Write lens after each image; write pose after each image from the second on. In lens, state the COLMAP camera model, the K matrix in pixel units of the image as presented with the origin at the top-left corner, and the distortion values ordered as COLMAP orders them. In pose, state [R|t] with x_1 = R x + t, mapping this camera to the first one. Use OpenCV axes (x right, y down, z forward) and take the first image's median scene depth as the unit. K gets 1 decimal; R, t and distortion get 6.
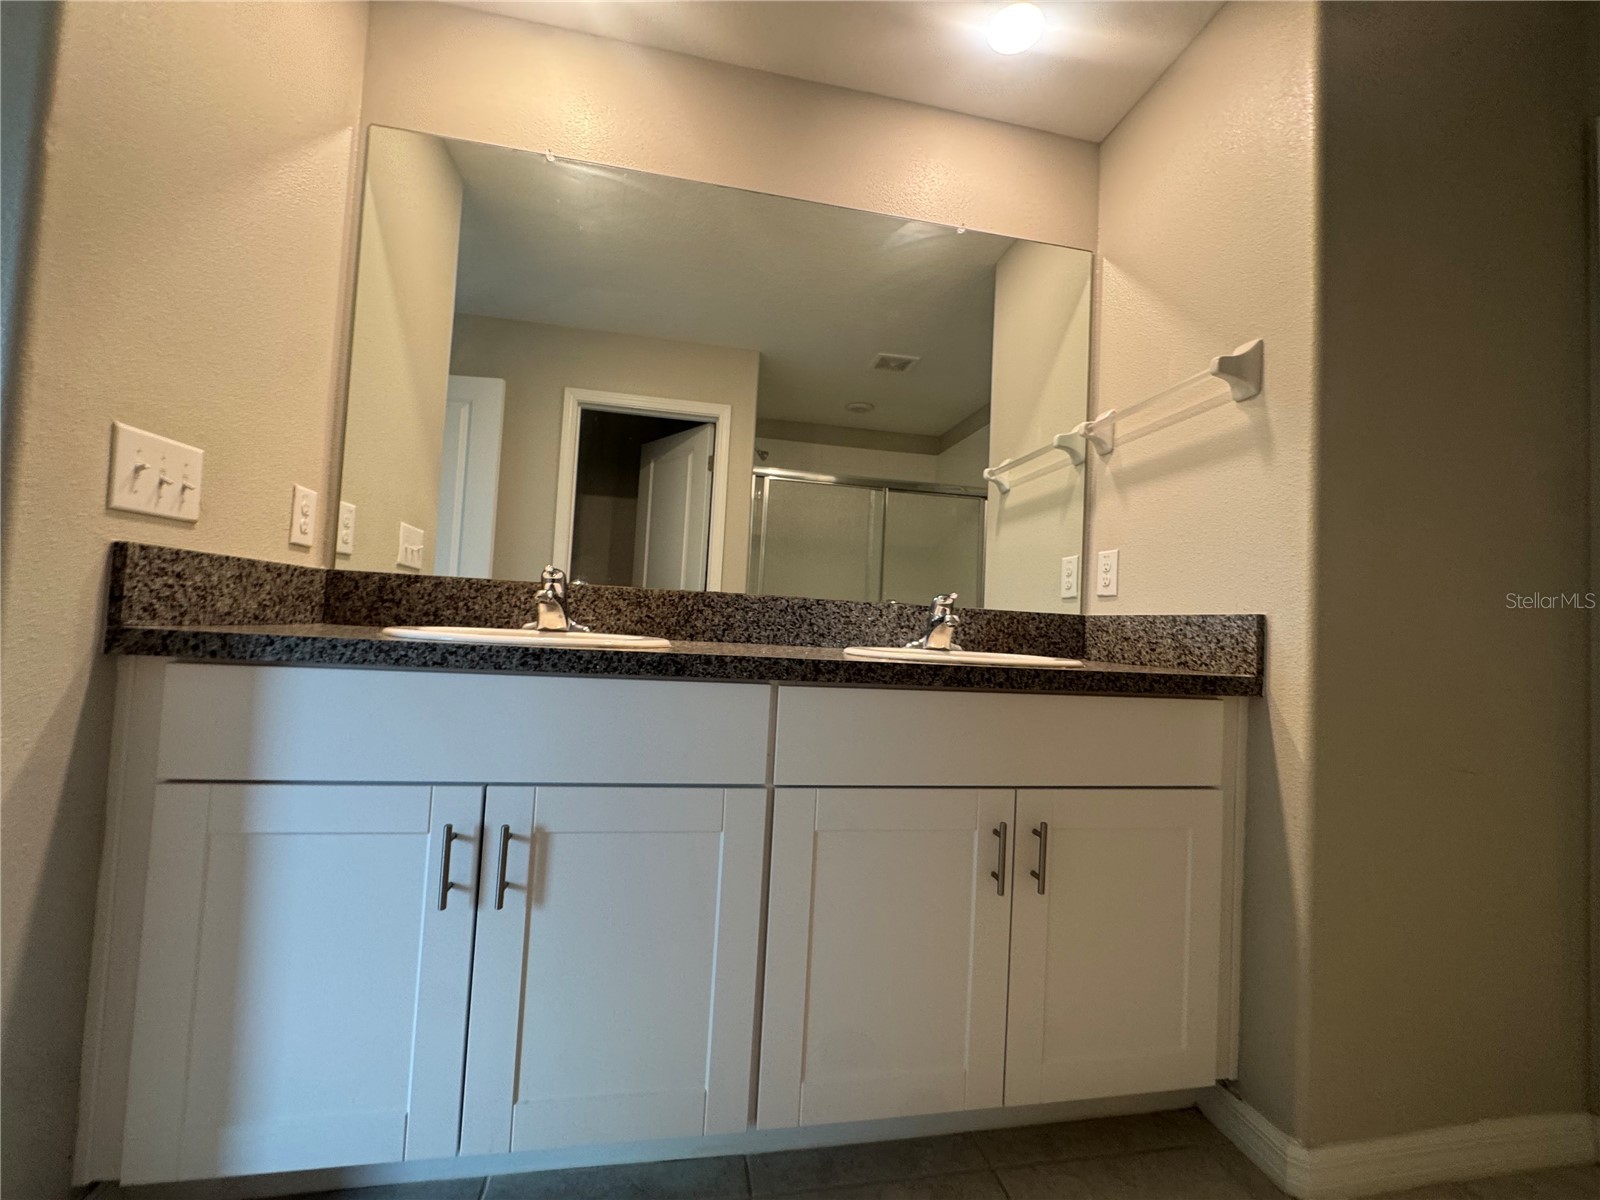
lens RADIAL K [[641.9, 0, 800.4], [0, 641.9, 602.5], [0, 0, 1]] dist [-0.005900, 0.001073]
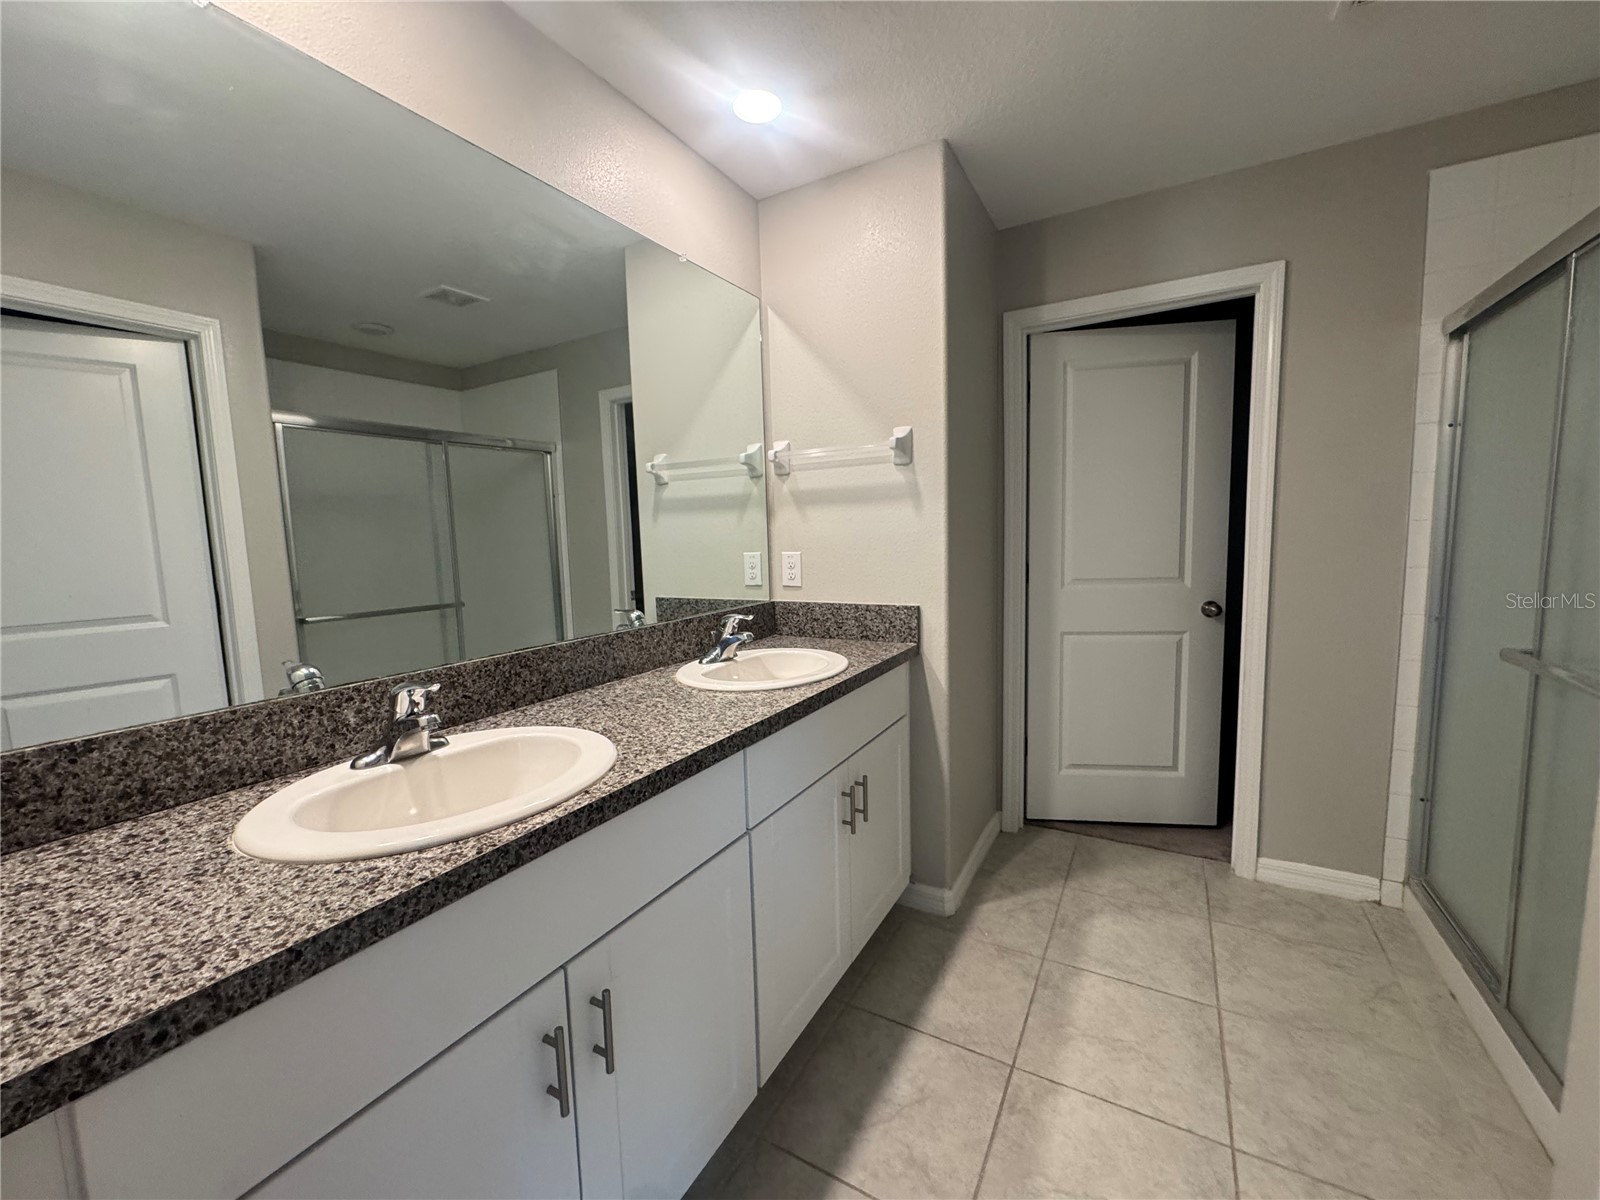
lens RADIAL K [[641.9, 0, 796.9], [0, 641.9, 597.2], [0, 0, 1]] dist [-0.005900, 0.001073]
pose [[0.652780, -0.147562, 0.743037, -0.550671], [0.037057, 0.985891, 0.163235, -0.223501], [-0.756640, -0.079022, 0.649038, 0.143344]]
